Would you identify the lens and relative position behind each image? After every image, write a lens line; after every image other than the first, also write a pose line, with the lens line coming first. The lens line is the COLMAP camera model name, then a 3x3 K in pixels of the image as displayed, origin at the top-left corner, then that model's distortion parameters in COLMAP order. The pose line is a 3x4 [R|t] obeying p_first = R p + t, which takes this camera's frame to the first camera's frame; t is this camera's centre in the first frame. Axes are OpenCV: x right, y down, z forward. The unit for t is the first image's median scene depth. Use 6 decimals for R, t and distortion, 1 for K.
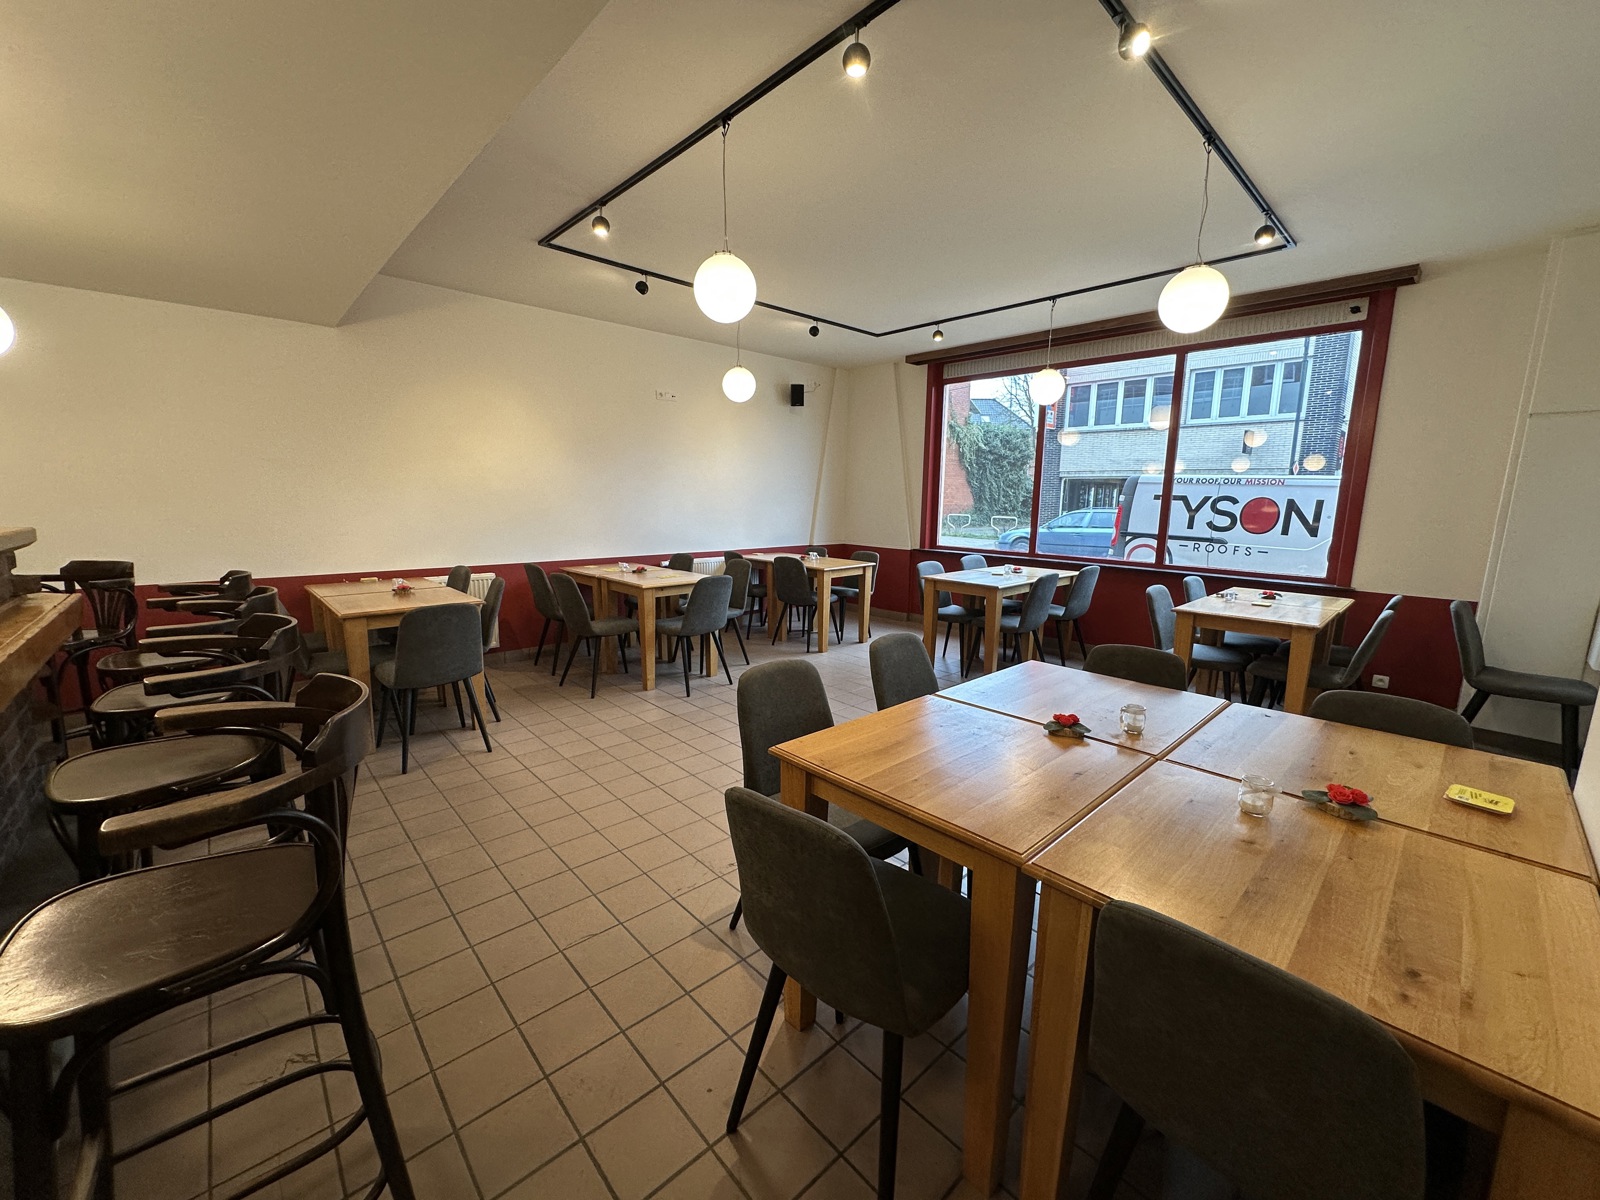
lens RADIAL K [[638.7, 0, 800.0], [0, 638.7, 600.0], [0, 0, 1]] dist [0.000498, 0.000238]
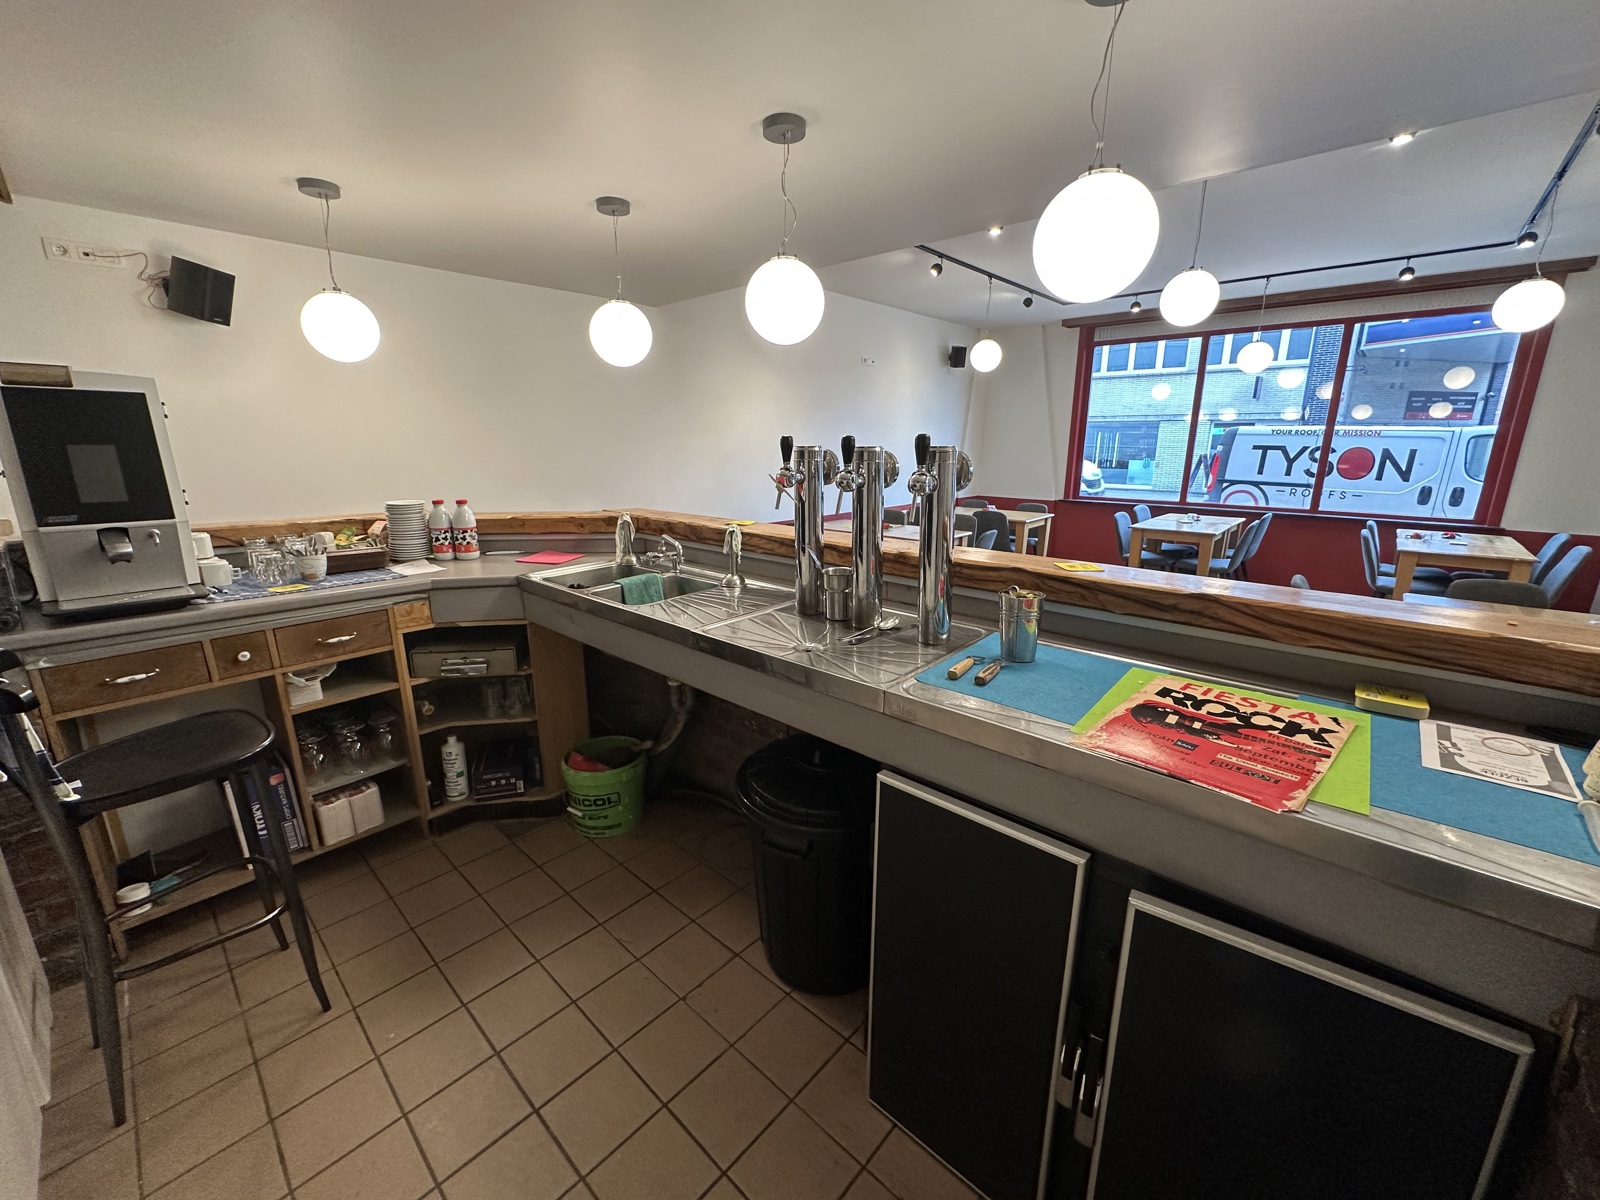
lens RADIAL K [[638.7, 0, 800.0], [0, 638.7, 600.0], [0, 0, 1]] dist [0.000498, 0.000238]
pose [[0.996541, -0.034447, 0.075633, -0.364236], [0.027912, 0.995920, 0.085815, -0.015211], [-0.078281, -0.083407, 0.993436, -0.073799]]
